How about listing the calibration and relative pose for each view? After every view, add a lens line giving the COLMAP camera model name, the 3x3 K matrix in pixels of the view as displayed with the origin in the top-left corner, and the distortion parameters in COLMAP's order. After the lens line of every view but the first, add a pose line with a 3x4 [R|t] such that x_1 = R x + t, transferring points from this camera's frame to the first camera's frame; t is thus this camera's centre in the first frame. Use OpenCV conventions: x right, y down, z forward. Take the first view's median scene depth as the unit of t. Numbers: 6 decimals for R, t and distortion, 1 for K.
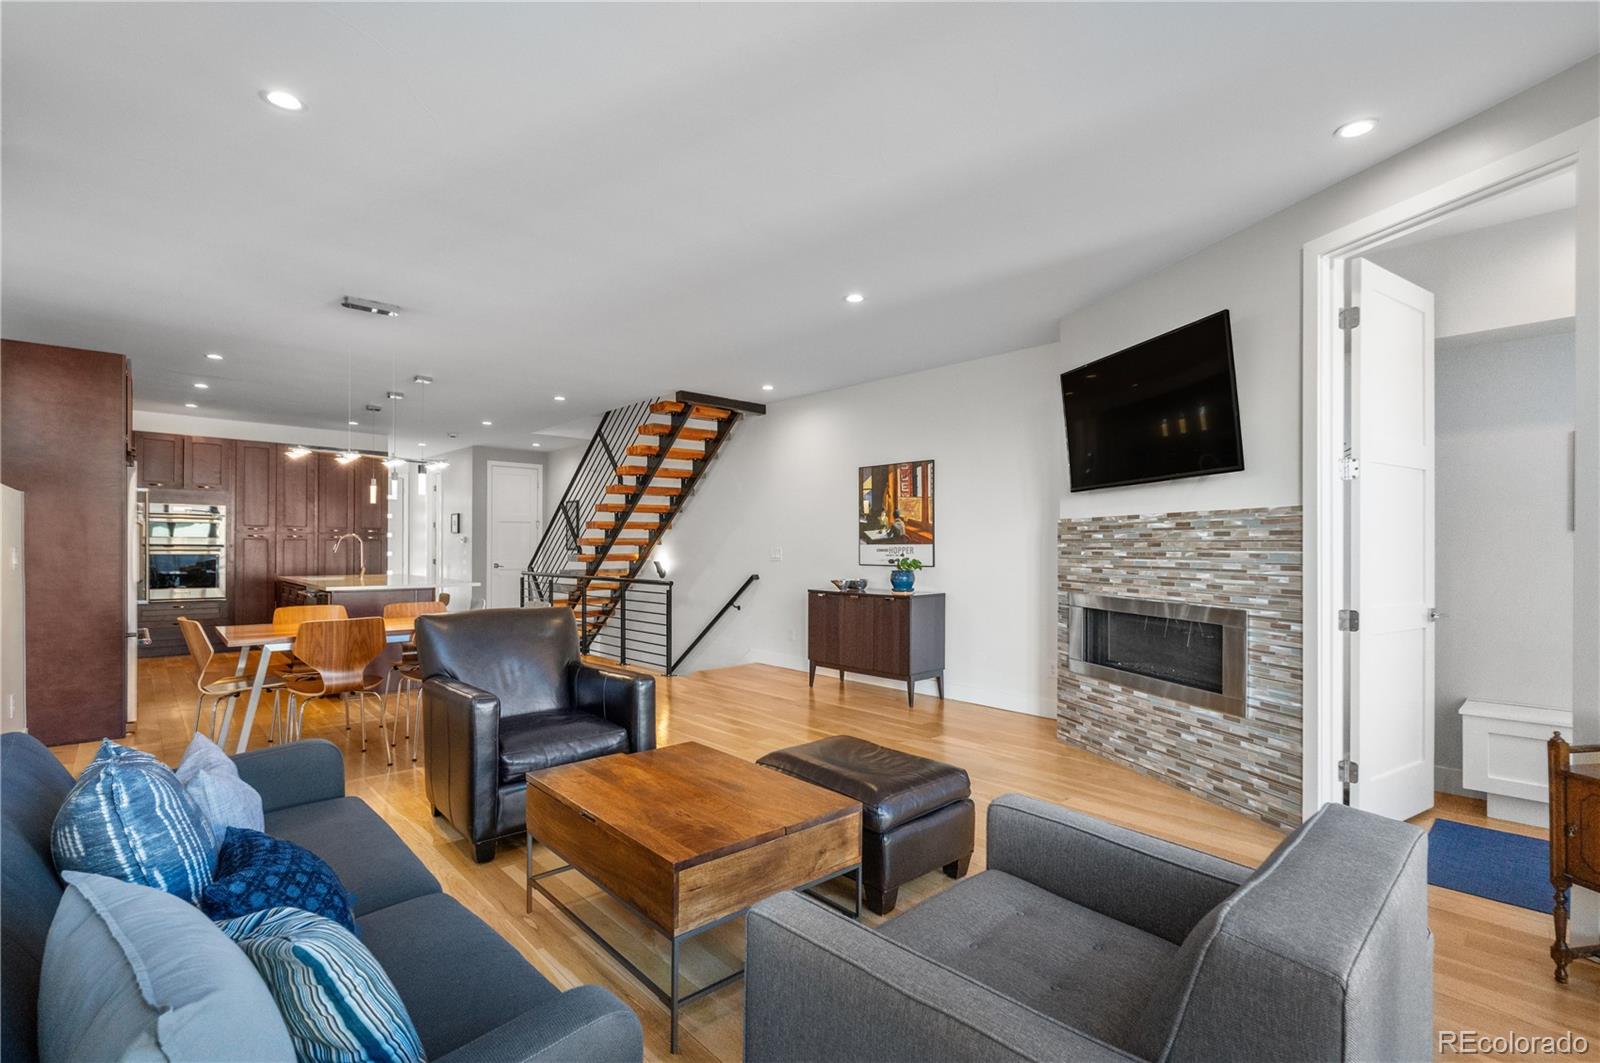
lens RADIAL K [[722.4, 0, 757.1], [0, 722.4, 550.1], [0, 0, 1]] dist [-0.003518, 0.001634]
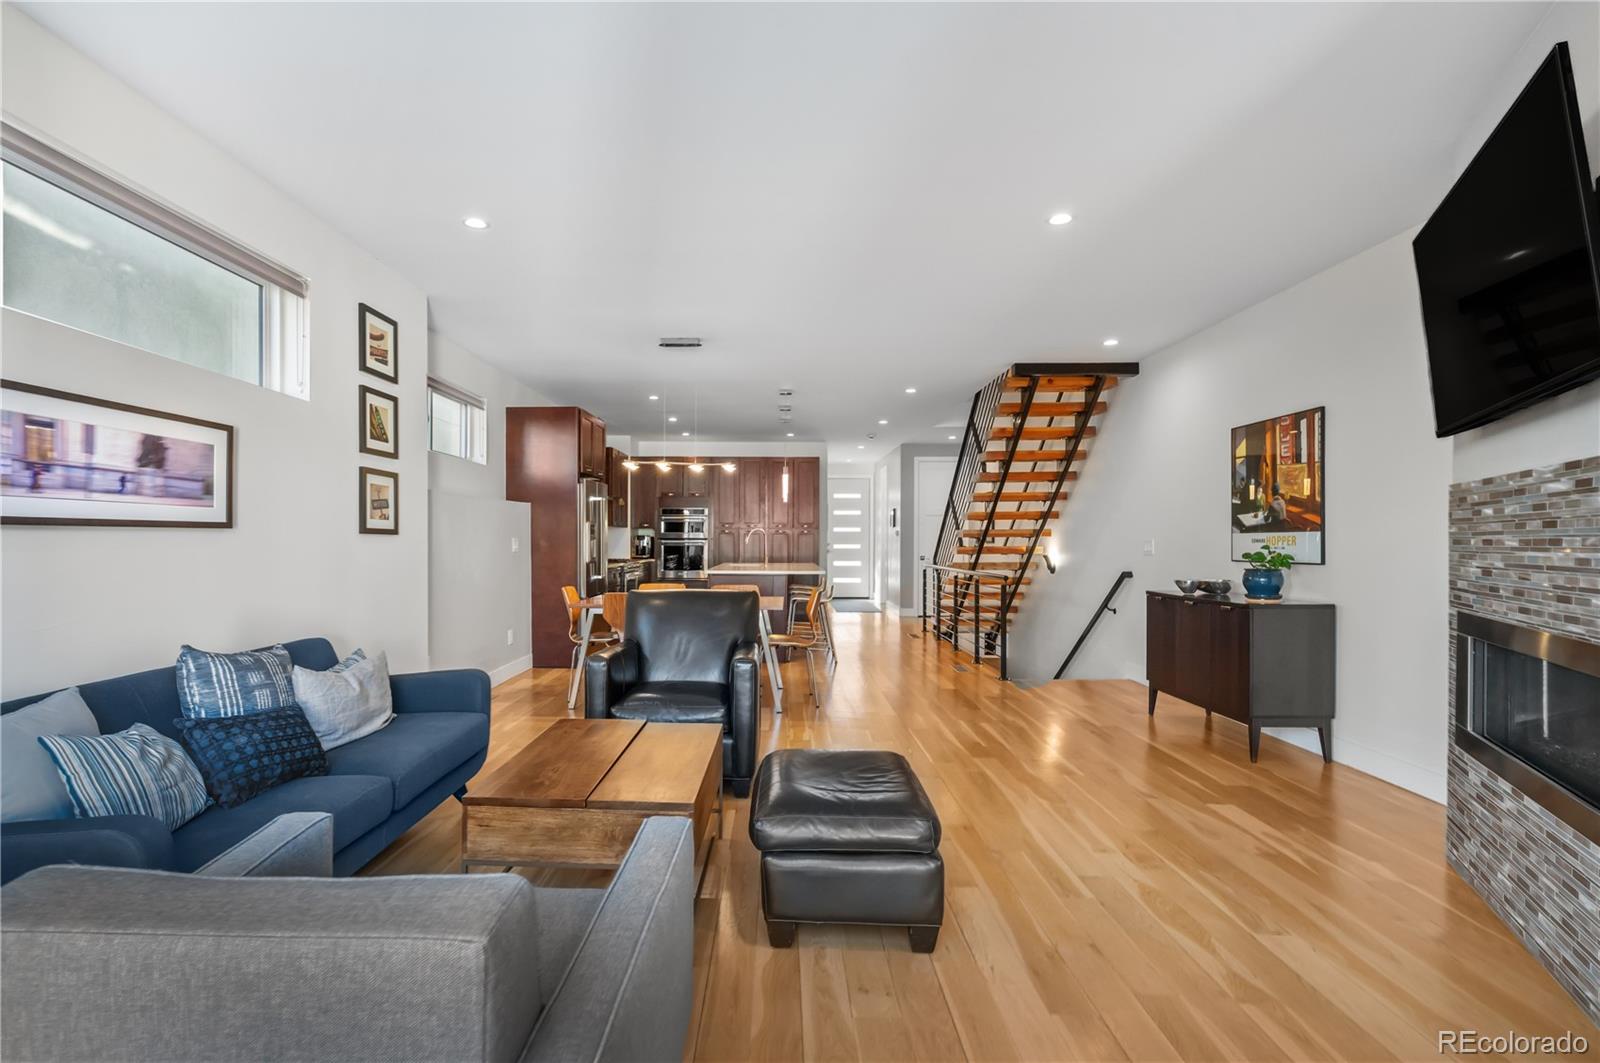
lens RADIAL K [[722.4, 0, 750.1], [0, 722.4, 552.4], [0, 0, 1]] dist [-0.003518, 0.001634]
pose [[0.725674, 0.009164, -0.687977, 0.314056], [-0.002391, 0.999939, 0.010798, 0.005426], [0.688034, -0.006190, 0.725652, 0.139632]]
